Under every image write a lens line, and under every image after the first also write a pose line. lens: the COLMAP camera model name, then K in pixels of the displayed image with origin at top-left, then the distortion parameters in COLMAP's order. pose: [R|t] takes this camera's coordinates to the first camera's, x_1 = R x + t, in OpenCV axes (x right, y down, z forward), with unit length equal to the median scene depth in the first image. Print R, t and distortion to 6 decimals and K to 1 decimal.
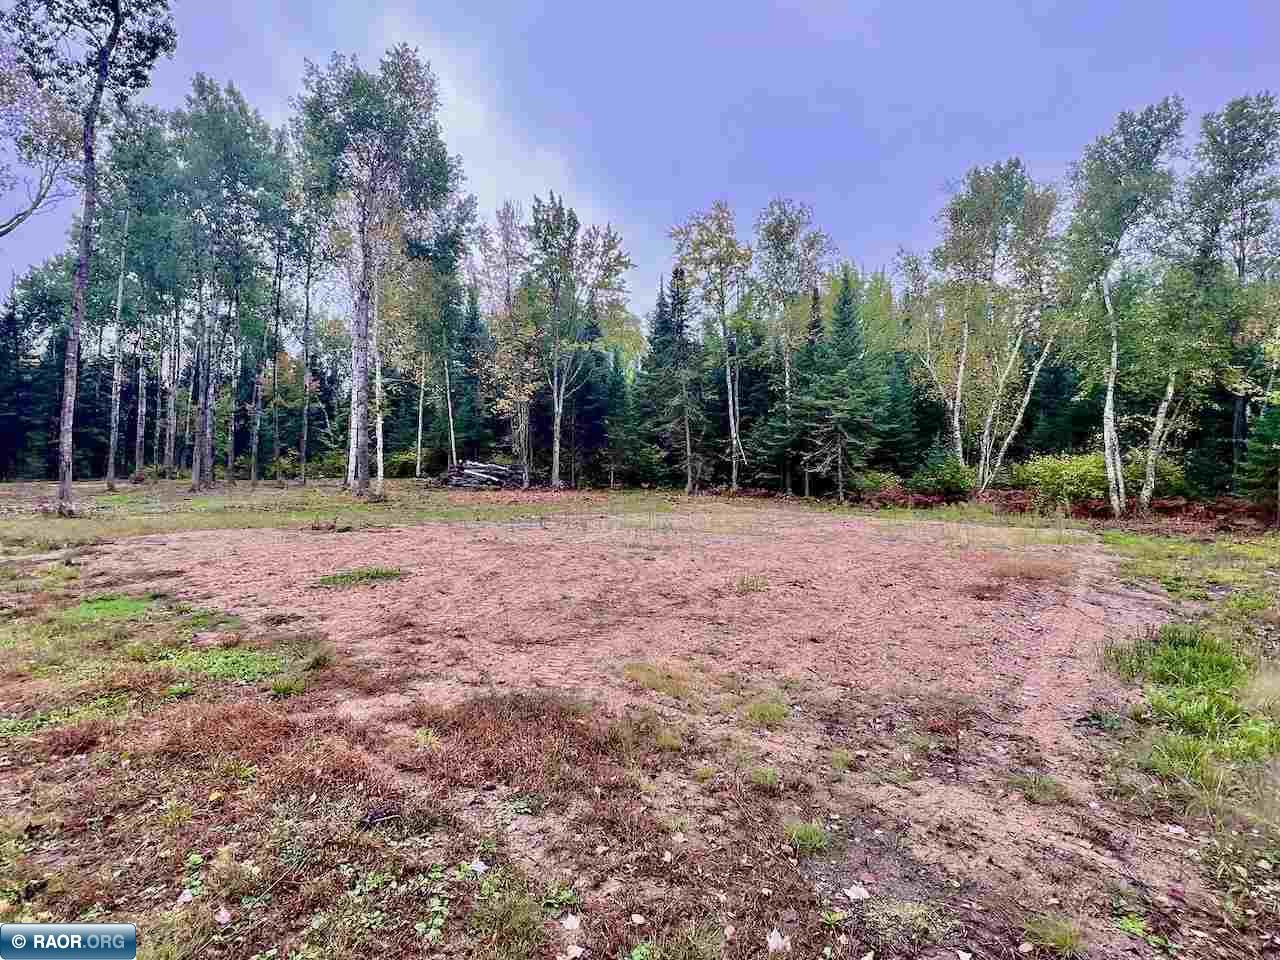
lens RADIAL K [[687.0, 0, 634.3], [0, 687.0, 474.3], [0, 0, 1]] dist [-0.005116, 0.002335]
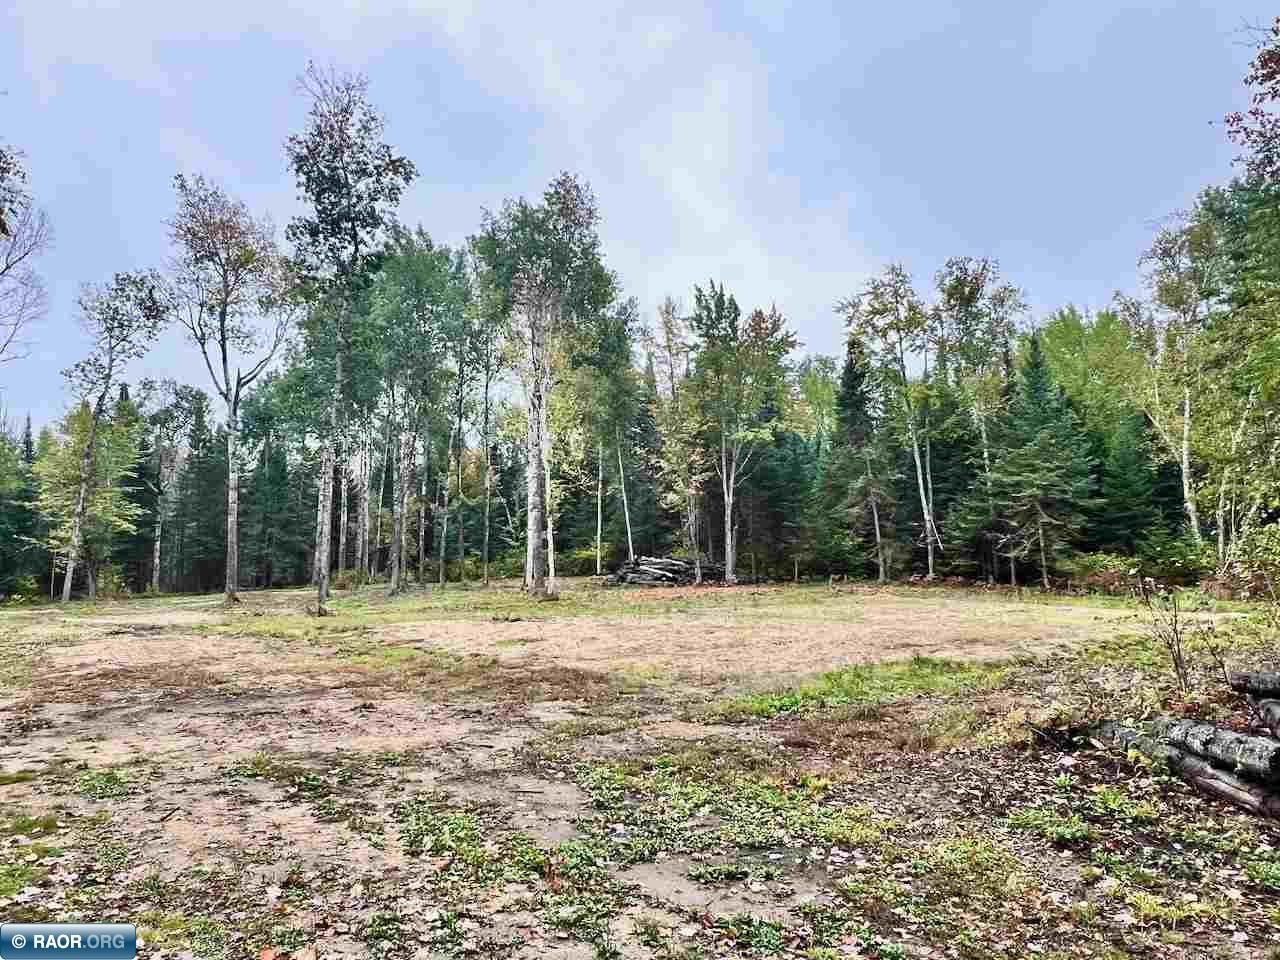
lens RADIAL K [[893.3, 0, 642.1], [0, 893.3, 482.1], [0, 0, 1]] dist [0.004375, -0.001115]
pose [[0.961312, -0.058004, -0.269287, 0.107380], [0.033210, 0.994853, -0.095733, -0.003885], [0.273454, 0.083086, 0.958290, -0.223082]]
